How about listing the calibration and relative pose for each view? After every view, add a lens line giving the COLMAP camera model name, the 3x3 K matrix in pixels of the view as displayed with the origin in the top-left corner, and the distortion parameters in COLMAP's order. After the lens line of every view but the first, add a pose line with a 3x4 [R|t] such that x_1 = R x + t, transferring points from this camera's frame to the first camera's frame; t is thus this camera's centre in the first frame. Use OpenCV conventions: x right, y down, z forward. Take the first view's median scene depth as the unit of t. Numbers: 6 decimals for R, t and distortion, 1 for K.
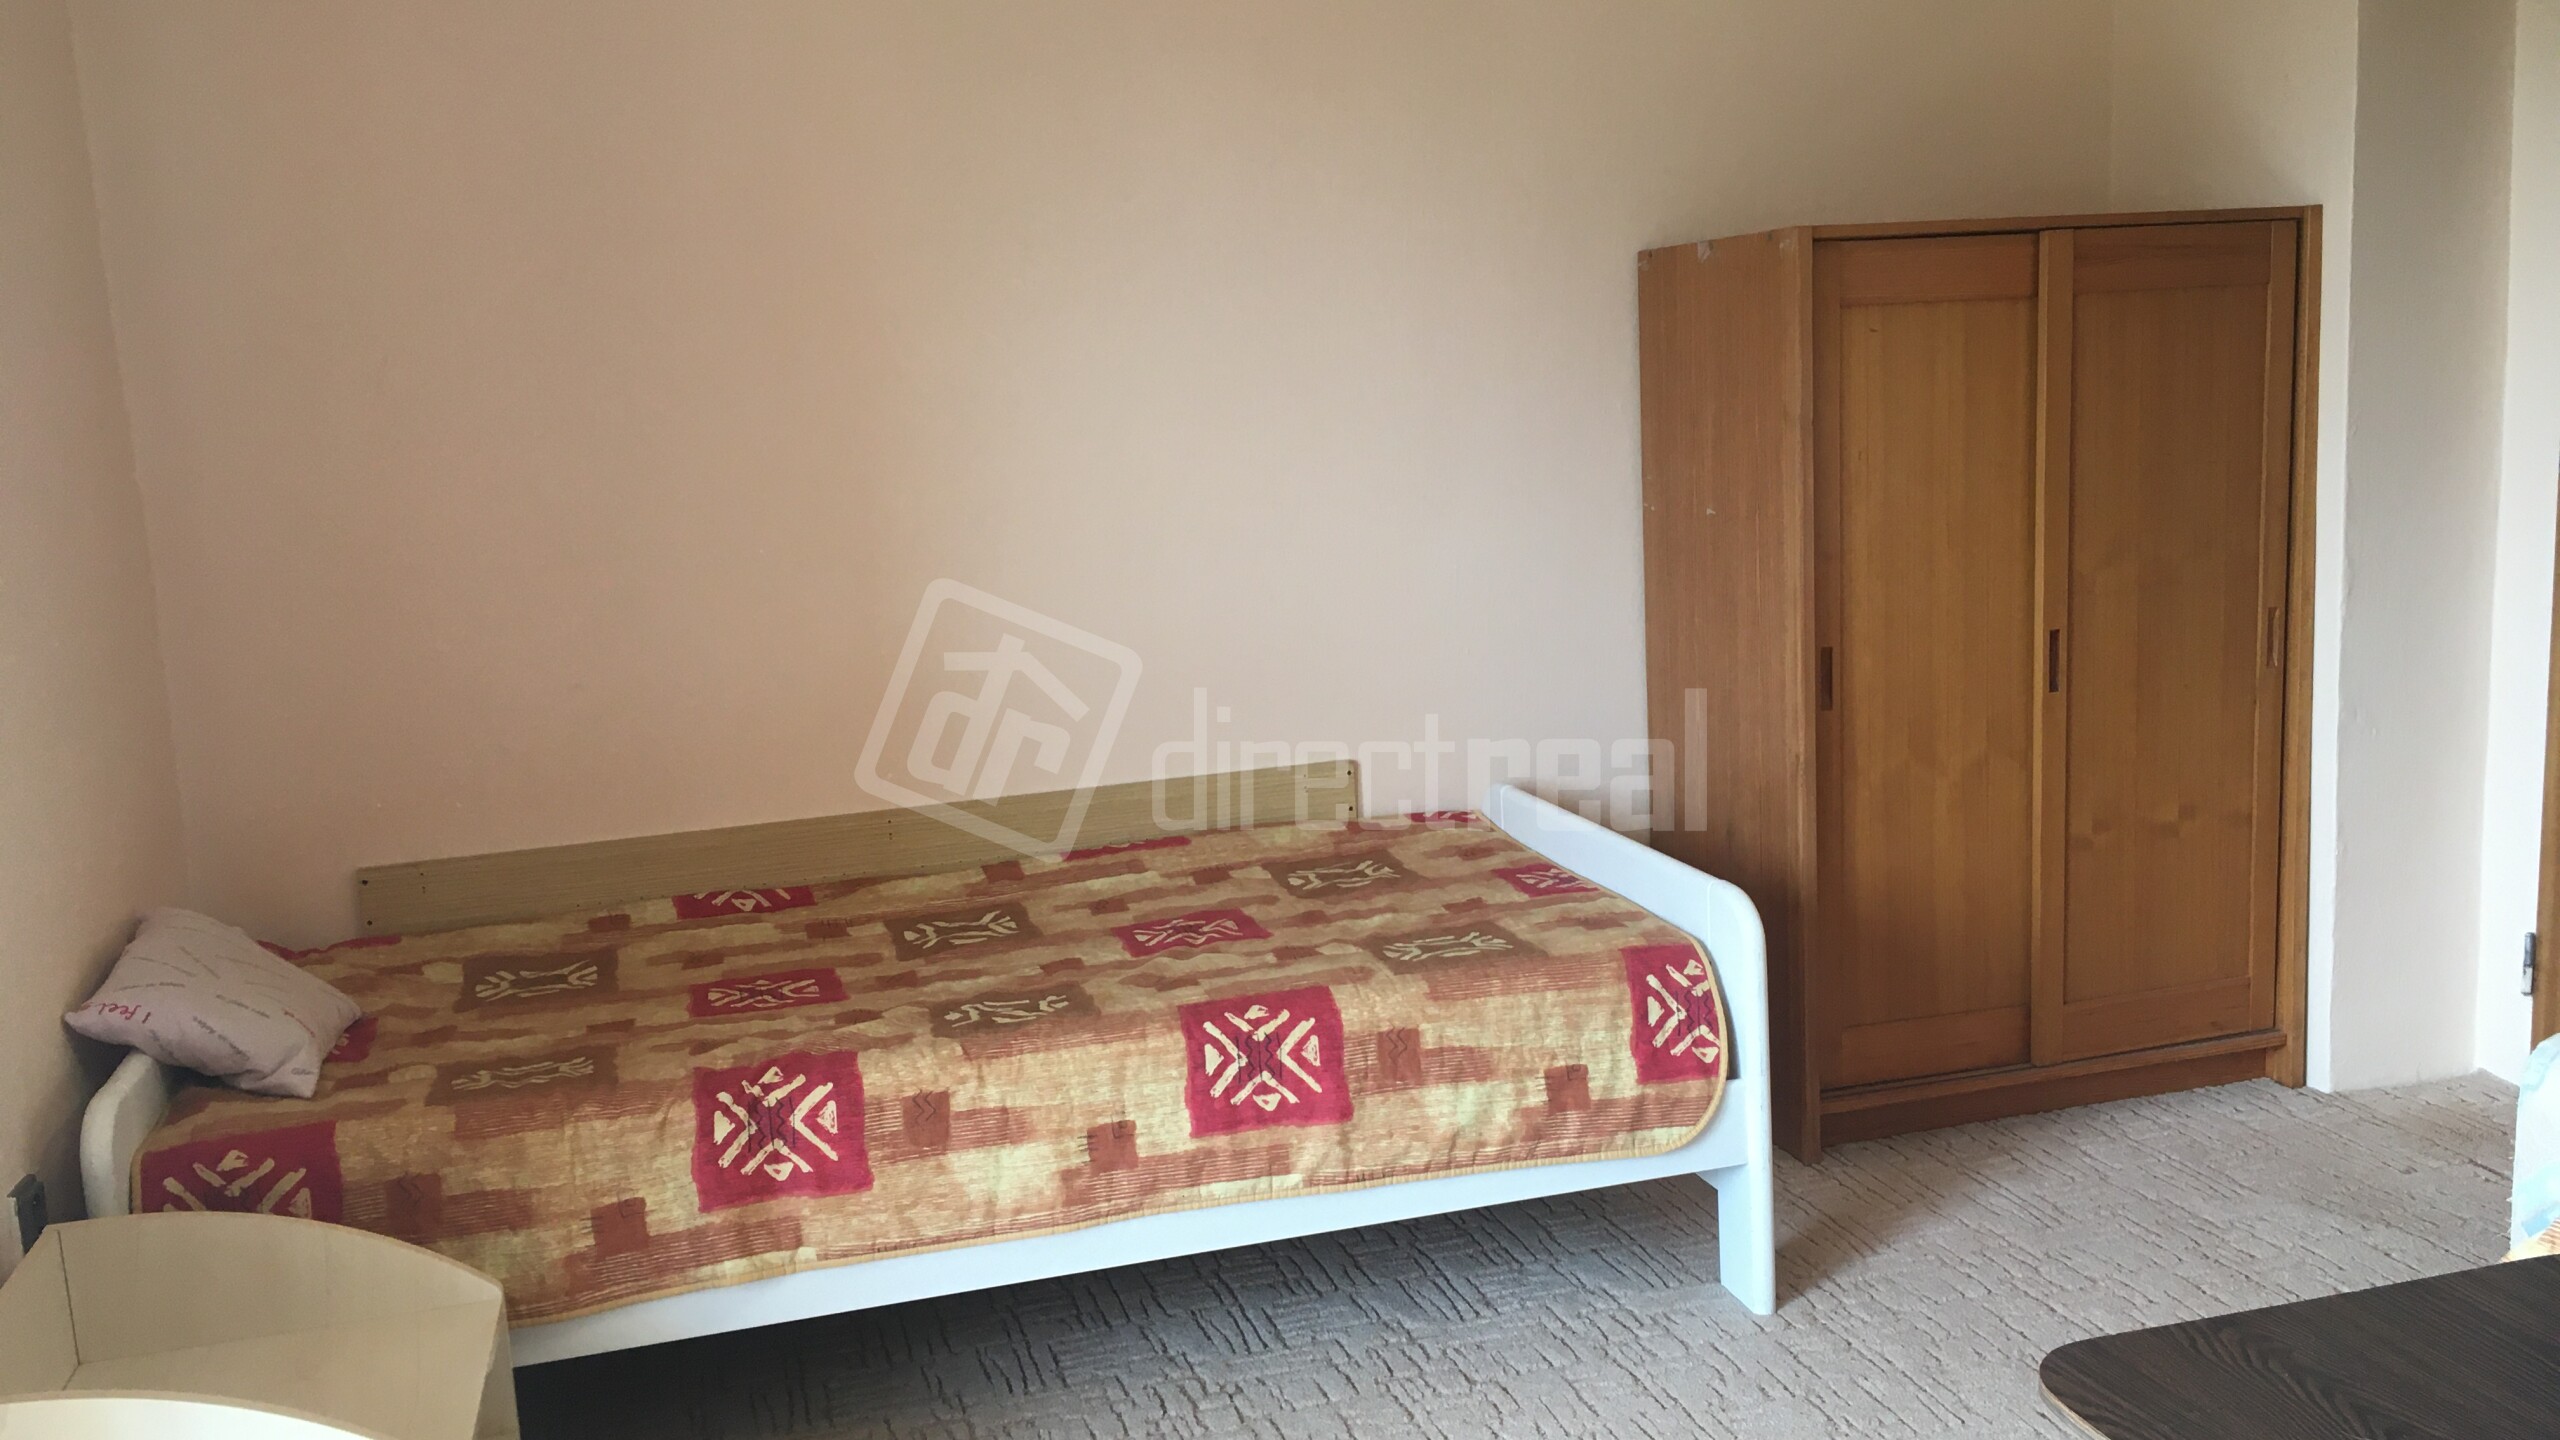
lens RADIAL K [[2165.6, 0, 1282.6], [0, 2165.6, 714.3], [0, 0, 1]] dist [0.075777, -0.099046]
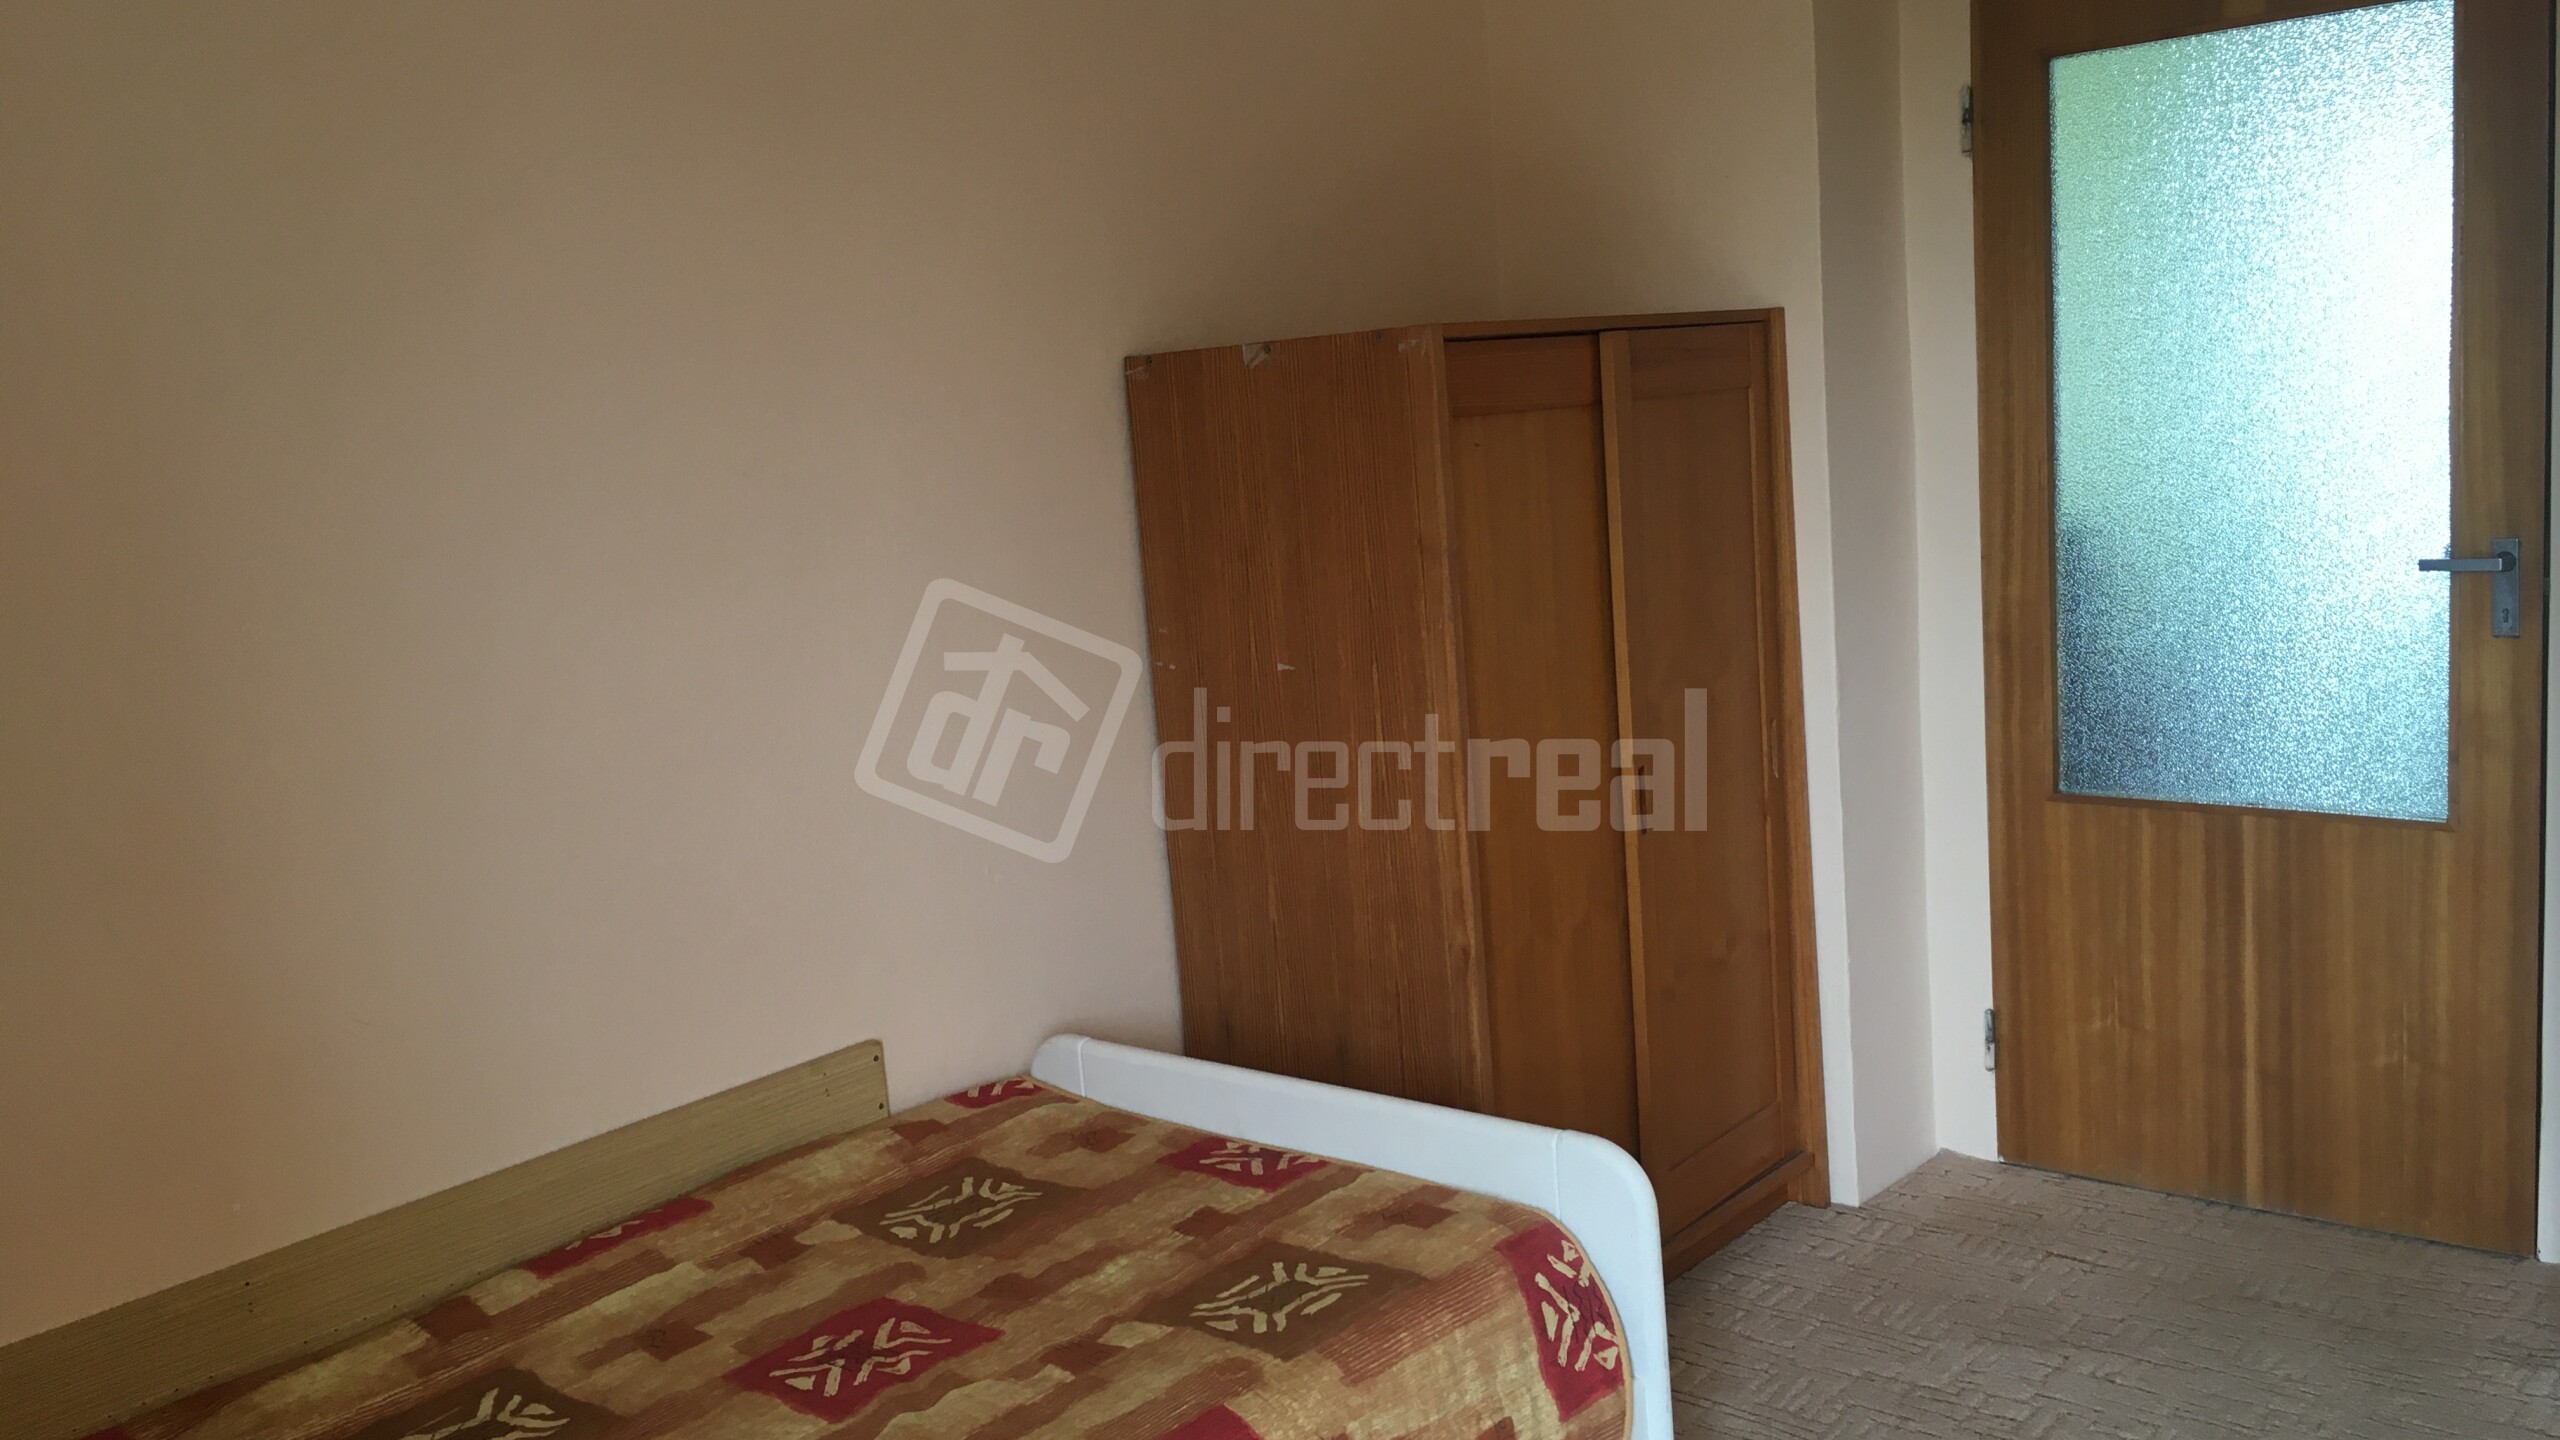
lens RADIAL K [[2165.6, 0, 1270.9], [0, 2165.6, 708.7], [0, 0, 1]] dist [0.075777, -0.099046]
pose [[0.839912, -0.093869, 0.534544, -0.265731], [0.123013, 0.992222, -0.019046, -0.066525], [-0.528598, 0.081753, 0.844926, 0.328427]]
